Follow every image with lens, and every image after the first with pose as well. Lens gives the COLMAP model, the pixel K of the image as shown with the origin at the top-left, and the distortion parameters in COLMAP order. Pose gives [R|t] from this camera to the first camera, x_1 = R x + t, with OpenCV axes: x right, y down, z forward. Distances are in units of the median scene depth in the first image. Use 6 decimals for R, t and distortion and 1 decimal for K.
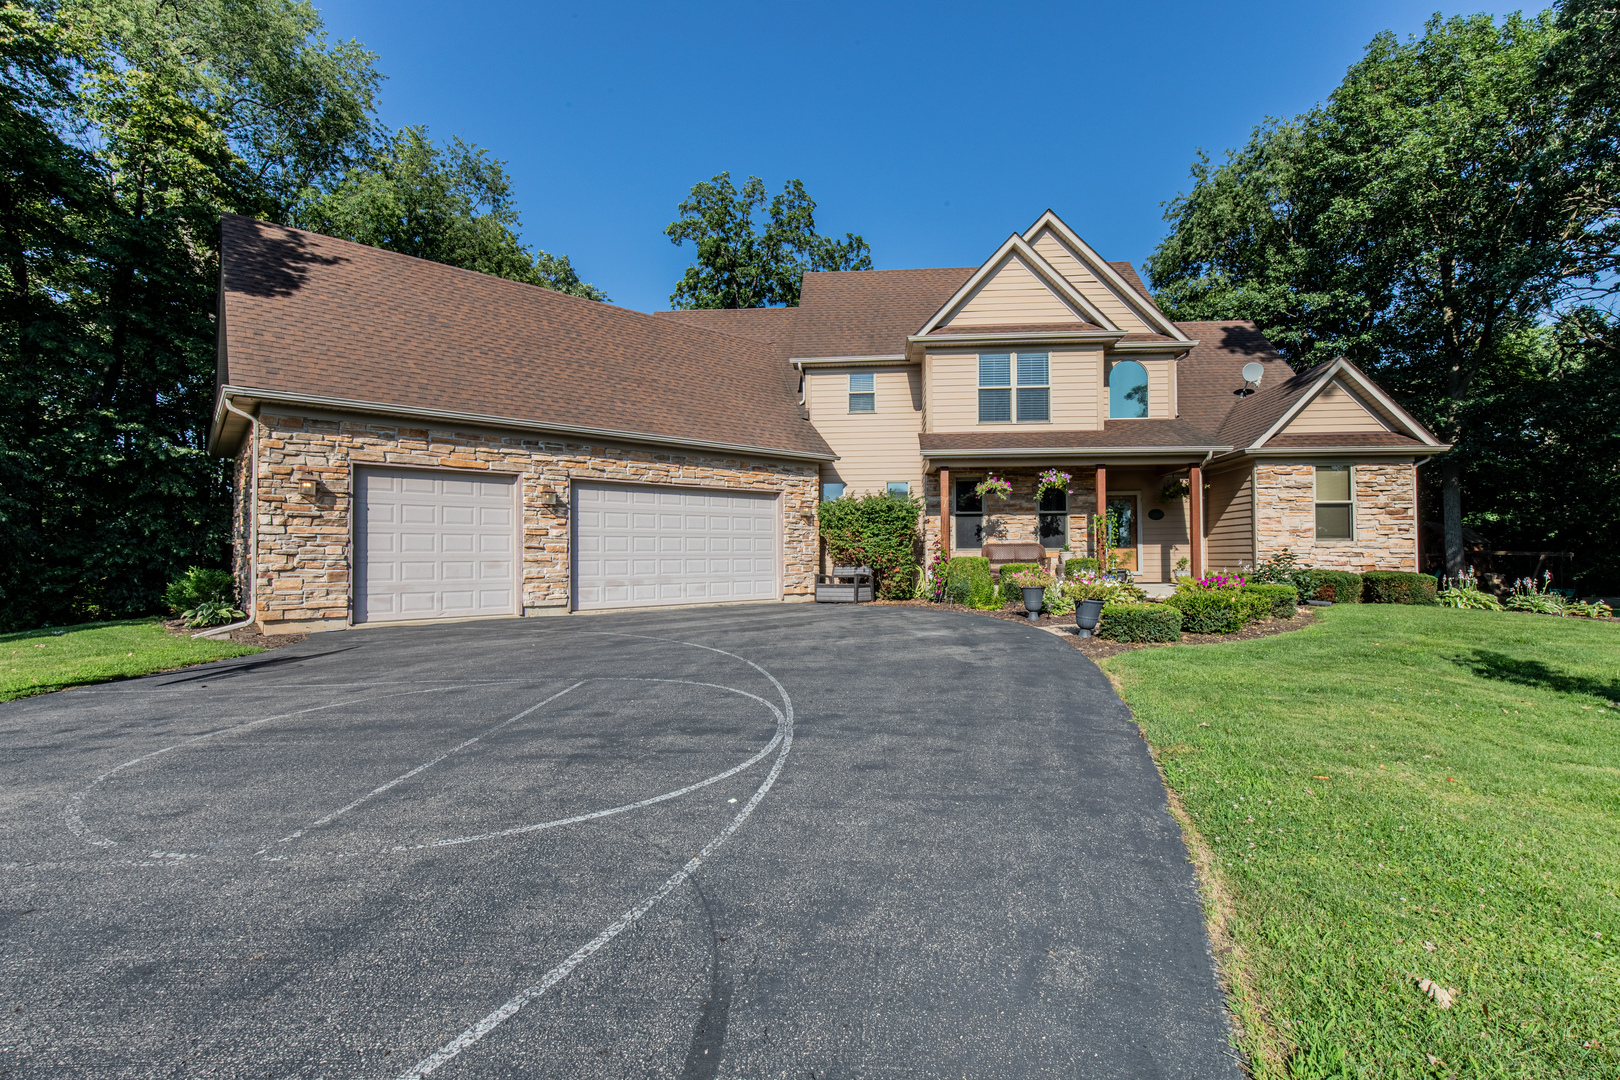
lens RADIAL K [[725.4, 0, 816.7], [0, 725.4, 536.7], [0, 0, 1]] dist [0.005048, 0.000577]
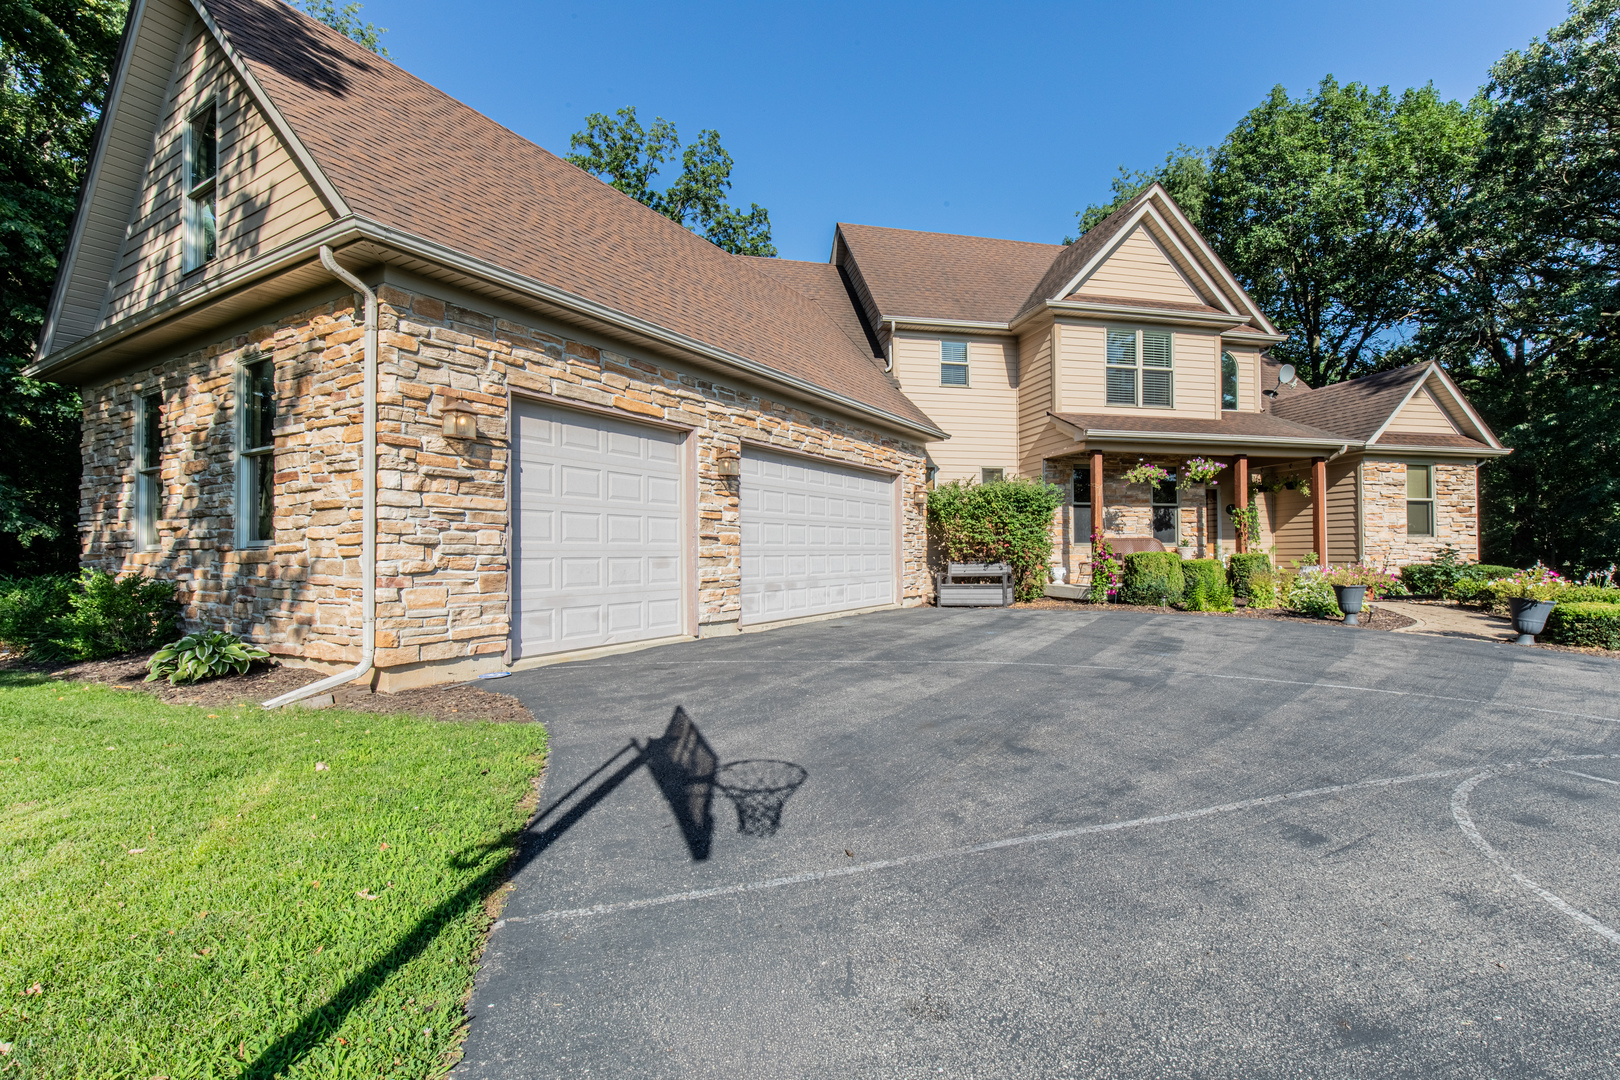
lens RADIAL K [[725.4, 0, 819.8], [0, 725.4, 537.7], [0, 0, 1]] dist [0.005048, 0.000577]
pose [[0.953438, 0.006611, 0.301516, -0.424608], [-0.007835, 0.999965, 0.002850, 0.010701], [-0.301486, -0.005079, 0.953457, 0.266203]]
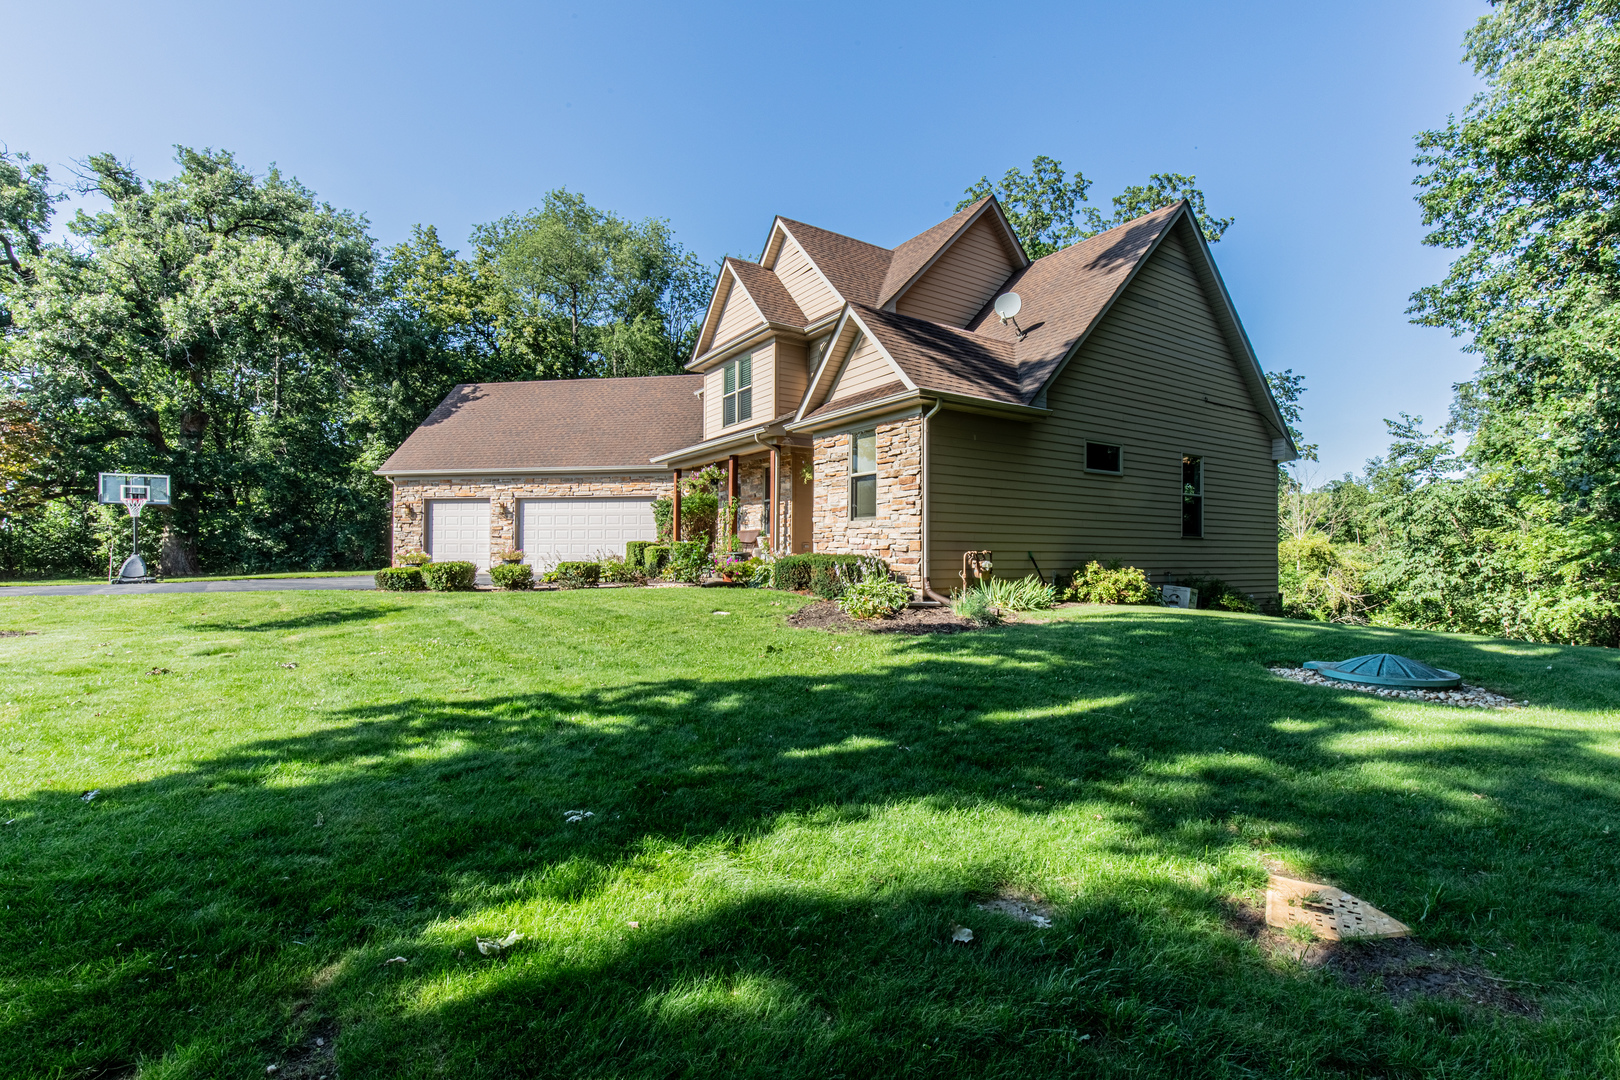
lens RADIAL K [[725.4, 0, 823.6], [0, 725.4, 546.8], [0, 0, 1]] dist [0.005048, 0.000577]
pose [[0.611434, -0.000038, -0.791295, 1.357826], [0.009607, 0.999927, 0.007375, 0.030318], [0.791237, -0.012111, 0.611390, 0.450321]]
